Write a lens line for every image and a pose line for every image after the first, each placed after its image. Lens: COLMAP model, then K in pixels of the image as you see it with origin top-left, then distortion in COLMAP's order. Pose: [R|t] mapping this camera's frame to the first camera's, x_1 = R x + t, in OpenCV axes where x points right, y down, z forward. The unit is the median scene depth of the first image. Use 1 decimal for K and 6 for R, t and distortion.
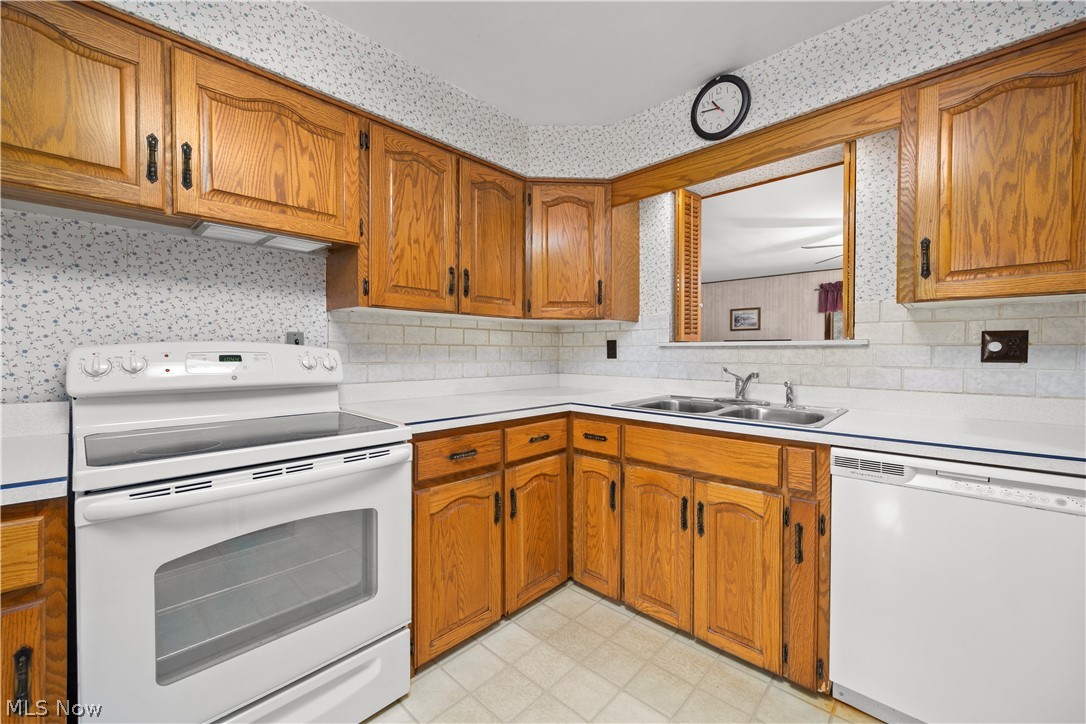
lens RADIAL K [[437.6, 0, 545.7], [0, 437.6, 359.0], [0, 0, 1]] dist [0.003076, 0.000009]
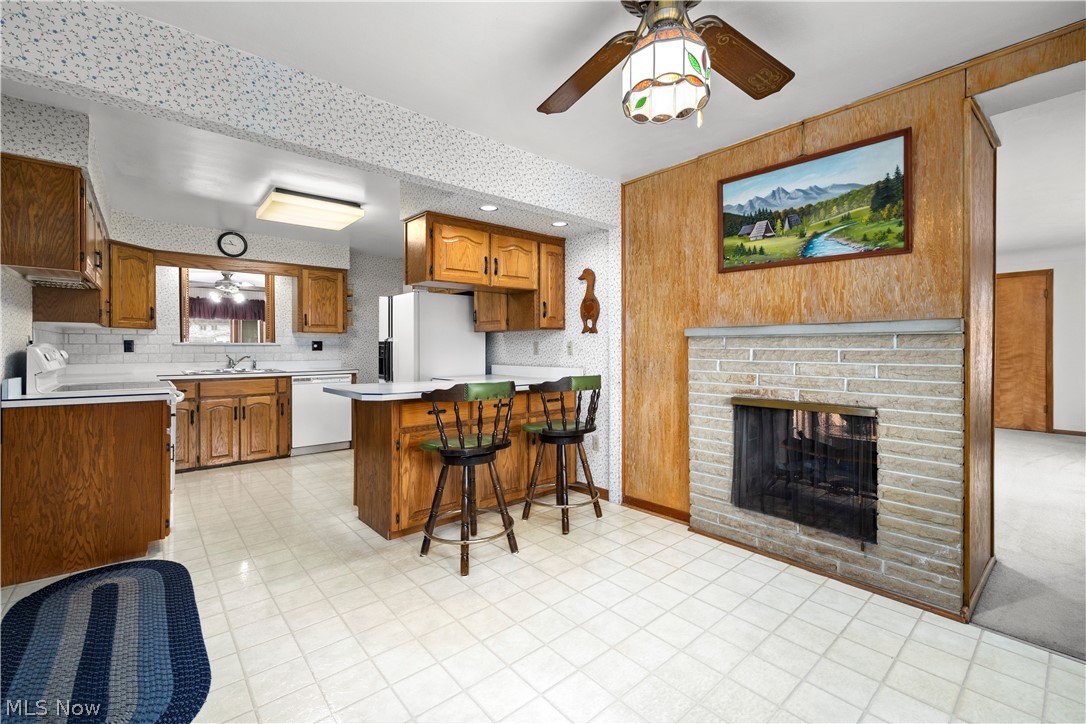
lens RADIAL K [[456.6, 0, 543.0], [0, 456.6, 353.3], [0, 0, 1]] dist [0.002465, 0.000312]
pose [[0.102687, -0.011273, 0.994650, -1.349294], [0.022011, 0.999717, 0.009058, 0.020852], [-0.994470, 0.020963, 0.102906, -0.646871]]
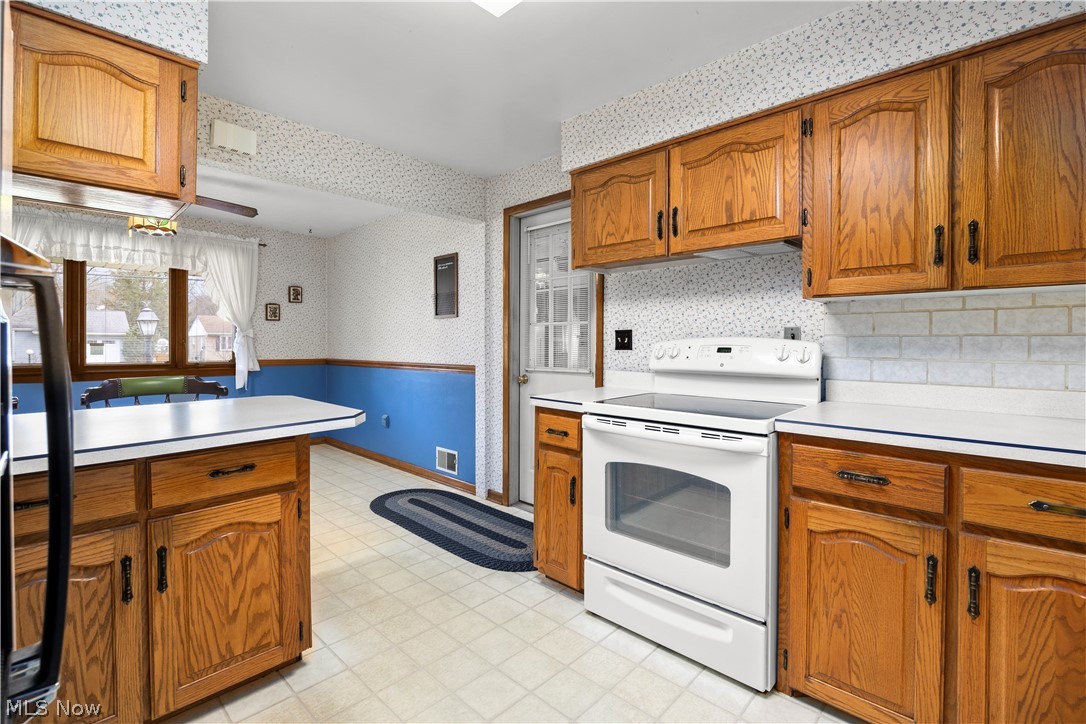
lens RADIAL K [[486.4, 0, 552.8], [0, 486.4, 347.1], [0, 0, 1]] dist [-0.016676, 0.000788]
pose [[0.007492, 0.003231, -0.999967, 0.671427], [-0.022098, 0.999751, 0.003064, -0.002718], [0.999728, 0.022074, 0.007562, 0.450236]]
